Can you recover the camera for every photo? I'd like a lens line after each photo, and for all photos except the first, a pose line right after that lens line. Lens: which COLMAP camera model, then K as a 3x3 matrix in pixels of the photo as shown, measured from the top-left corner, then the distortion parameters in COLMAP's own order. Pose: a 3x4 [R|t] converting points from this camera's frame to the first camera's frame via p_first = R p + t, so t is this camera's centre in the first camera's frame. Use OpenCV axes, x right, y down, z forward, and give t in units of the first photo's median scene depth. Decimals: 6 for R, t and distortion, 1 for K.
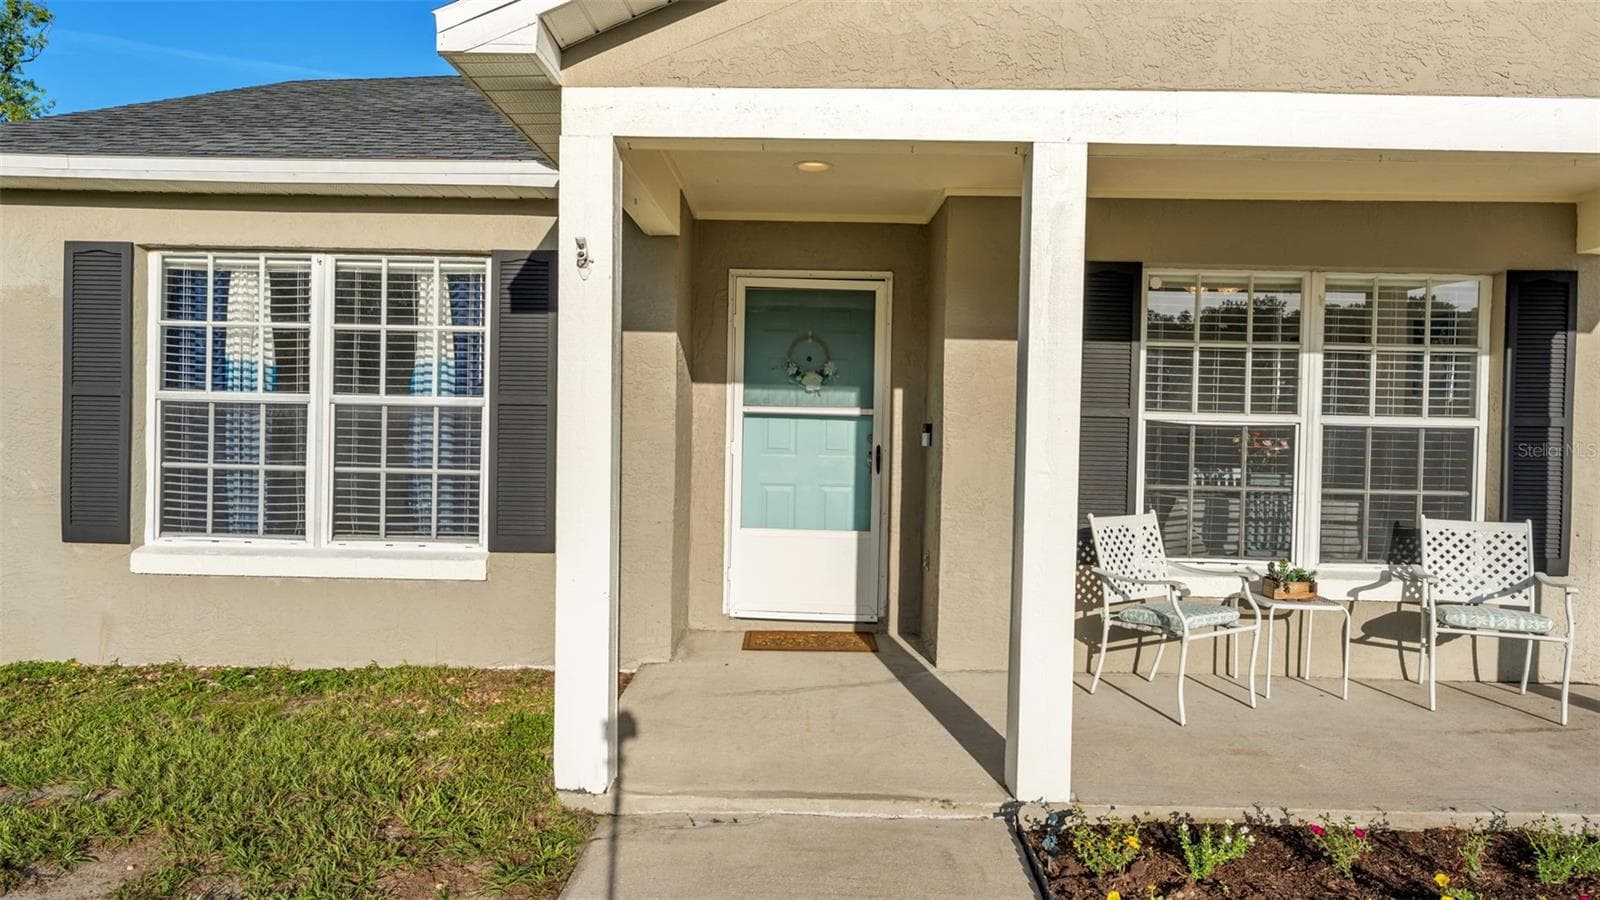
lens RADIAL K [[1028.7, 0, 800.0], [0, 1028.7, 450.0], [0, 0, 1]] dist [0.036190, -0.036011]
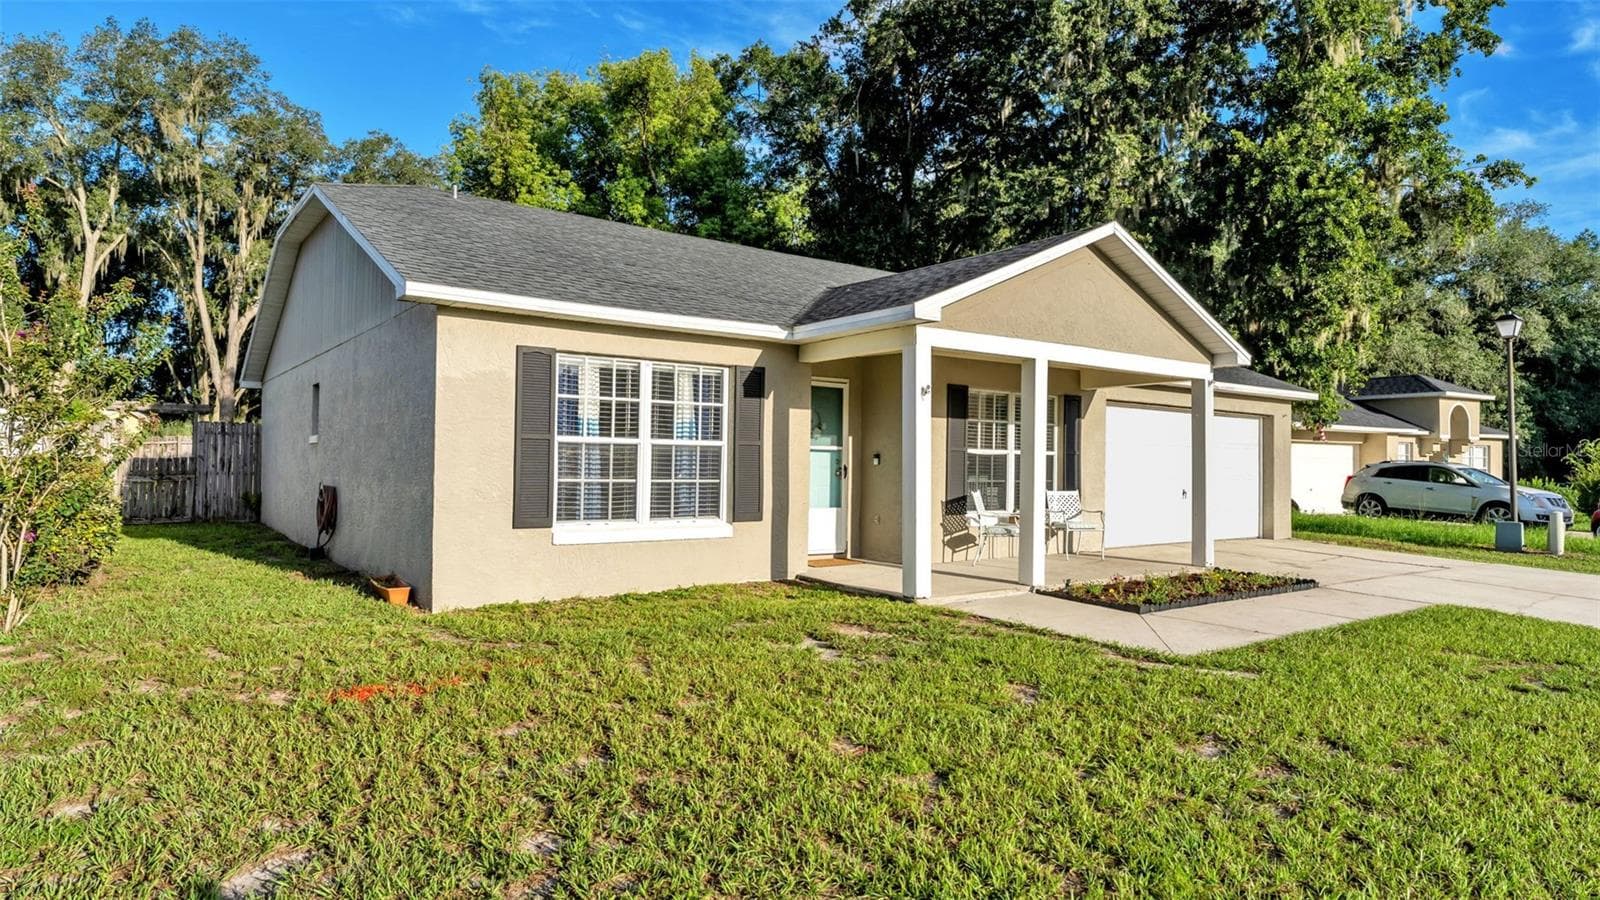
lens RADIAL K [[917.8, 0, 800.0], [0, 917.8, 450.0], [0, 0, 1]] dist [-0.000643, -0.001284]
pose [[0.794501, -0.001127, 0.607262, -1.210664], [0.014001, 0.999766, -0.016463, -0.004964], [-0.607101, 0.021582, 0.794331, -0.414975]]
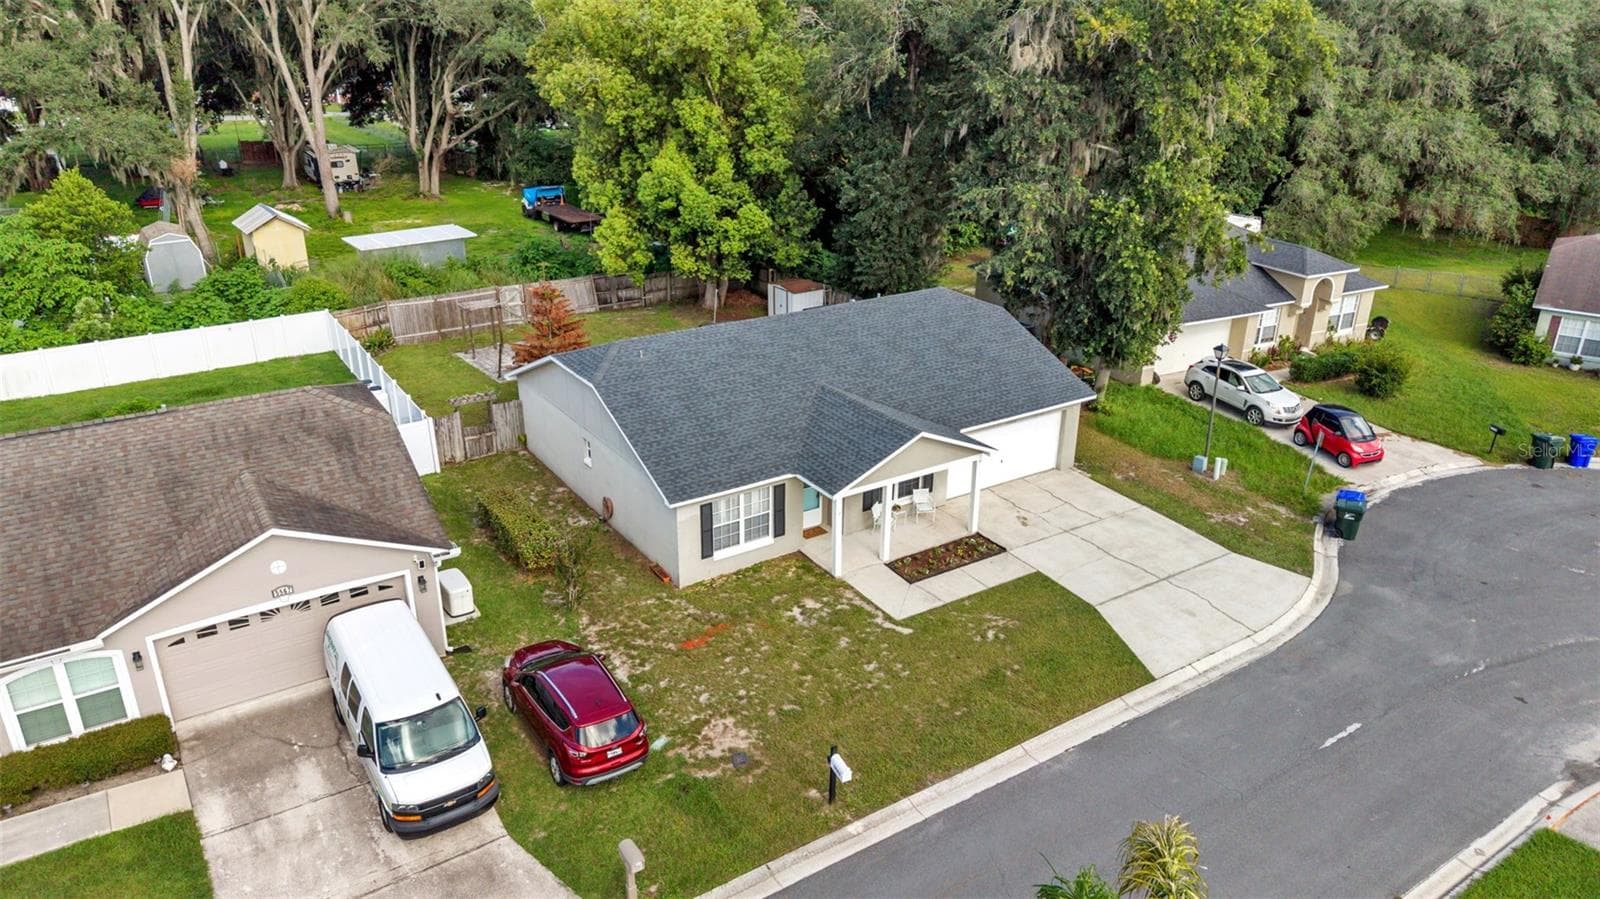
lens RADIAL K [[1067.7, 0, 800.0], [0, 1067.7, 449.5], [0, 0, 1]] dist [0.036699, -0.044376]
pose [[0.826761, -0.231755, 0.512597, -2.743930], [0.021467, 0.923531, 0.382922, -2.269620], [-0.562144, -0.305581, 0.768515, -2.921336]]
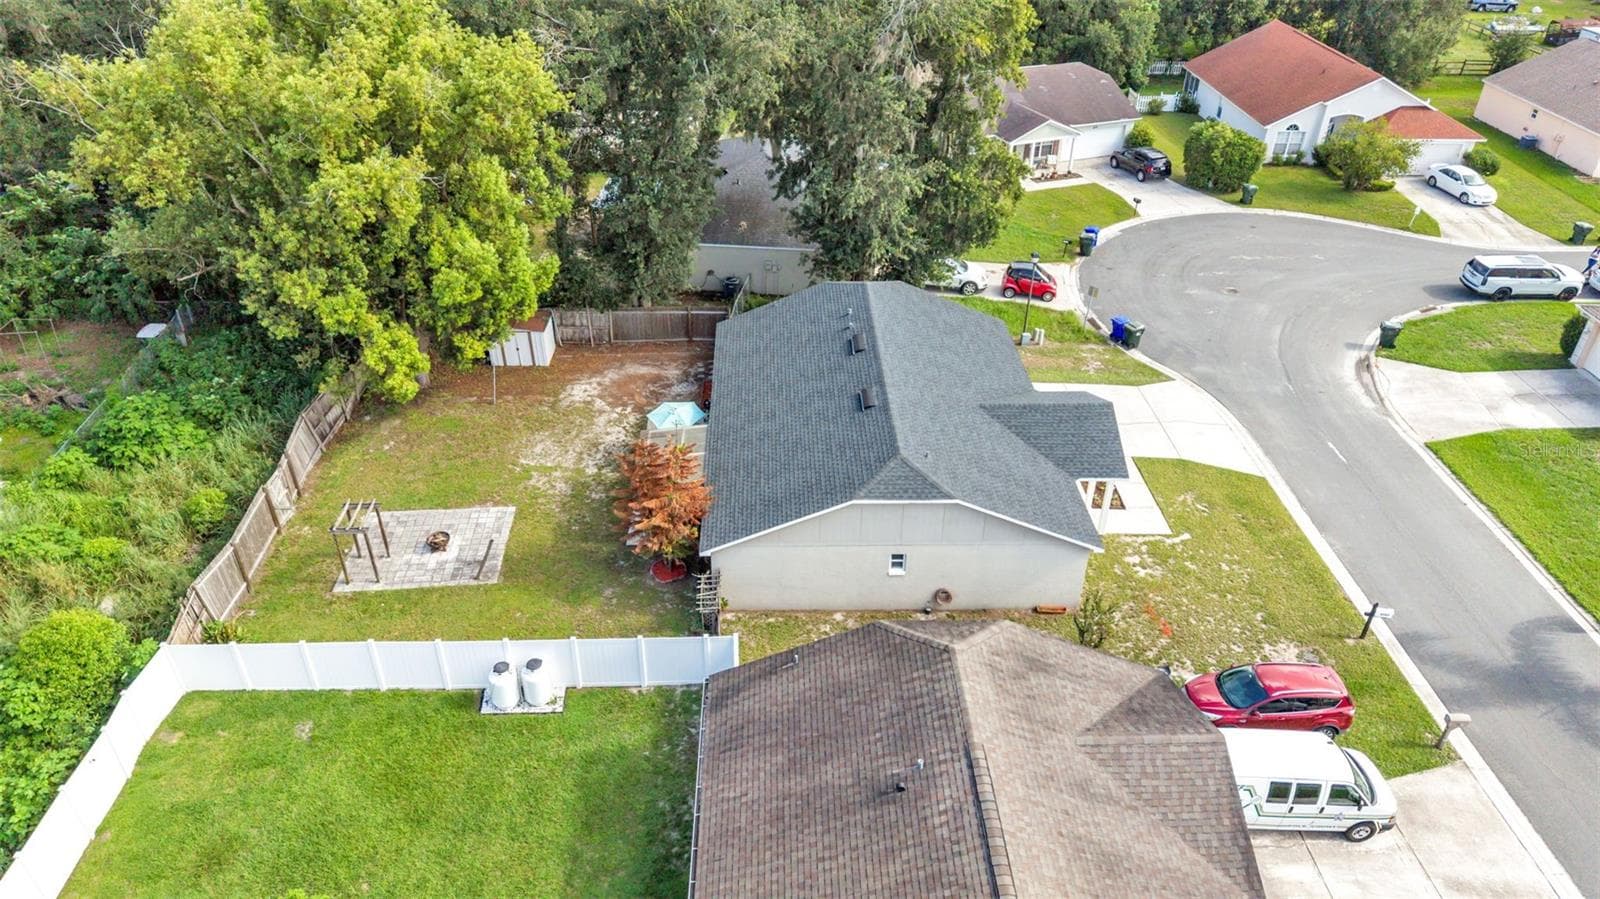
lens RADIAL K [[1067.7, 0, 800.0], [0, 1067.7, 449.5], [0, 0, 1]] dist [0.036699, -0.044376]
pose [[-0.042830, -0.563424, 0.825057, -5.135264], [0.009150, 0.825559, 0.564242, -3.873722], [-0.999040, 0.031715, -0.030203, 2.683066]]
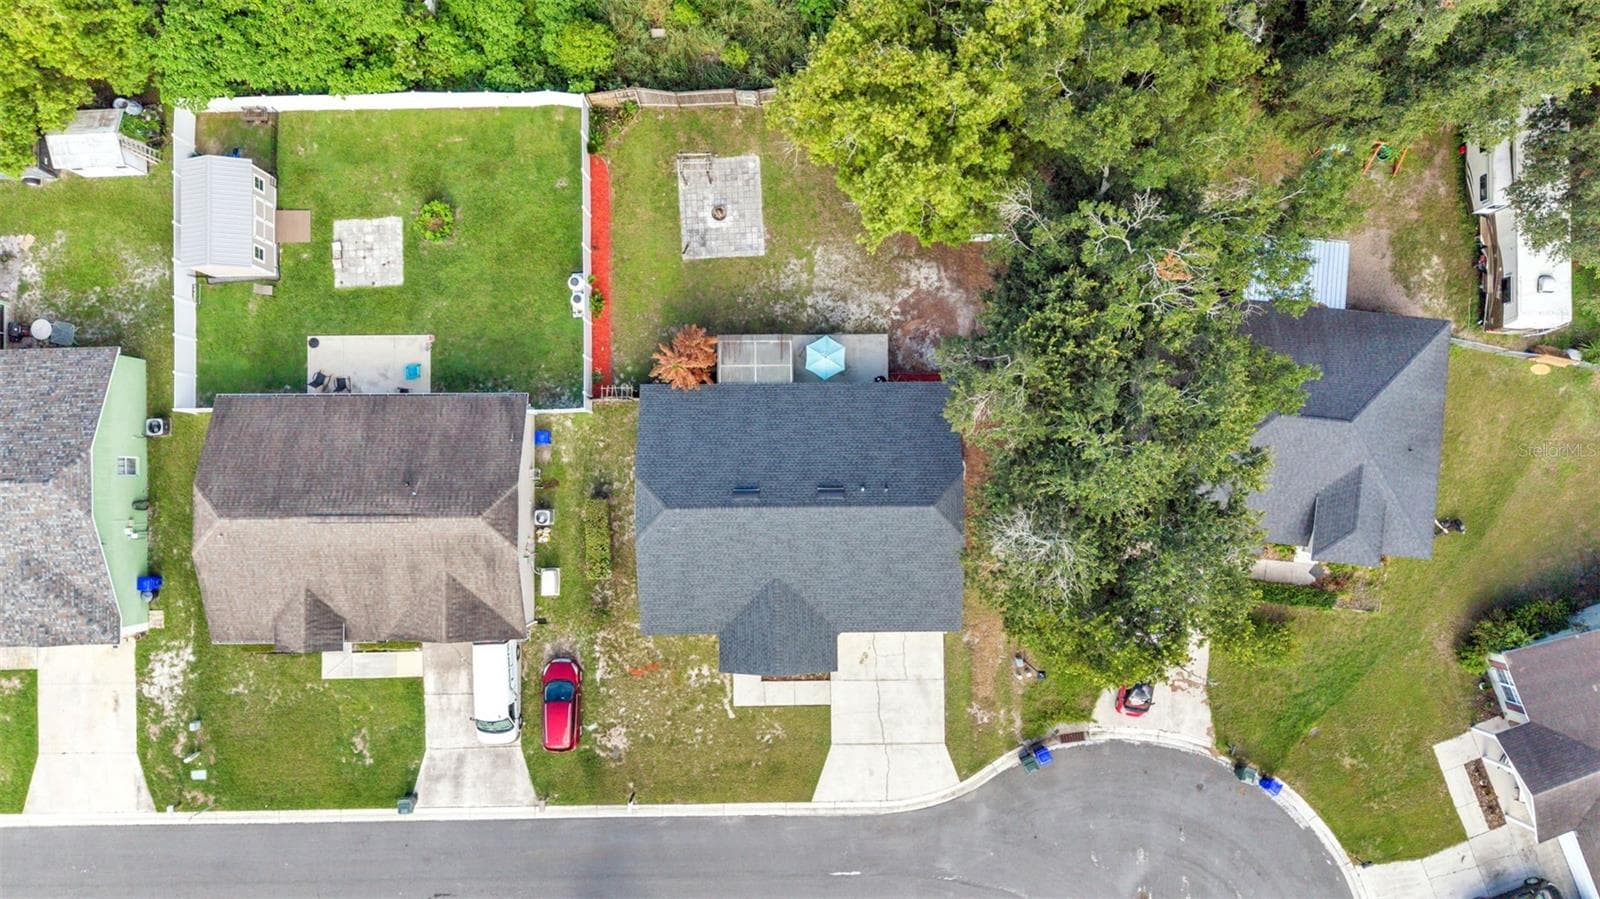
lens RADIAL K [[1067.7, 0, 800.0], [0, 1067.7, 449.5], [0, 0, 1]] dist [0.036699, -0.044376]
pose [[0.999518, -0.024701, -0.018810, 0.684117], [0.020144, 0.054918, 0.998288, -9.327415], [-0.023626, -0.998185, 0.055389, 1.969222]]
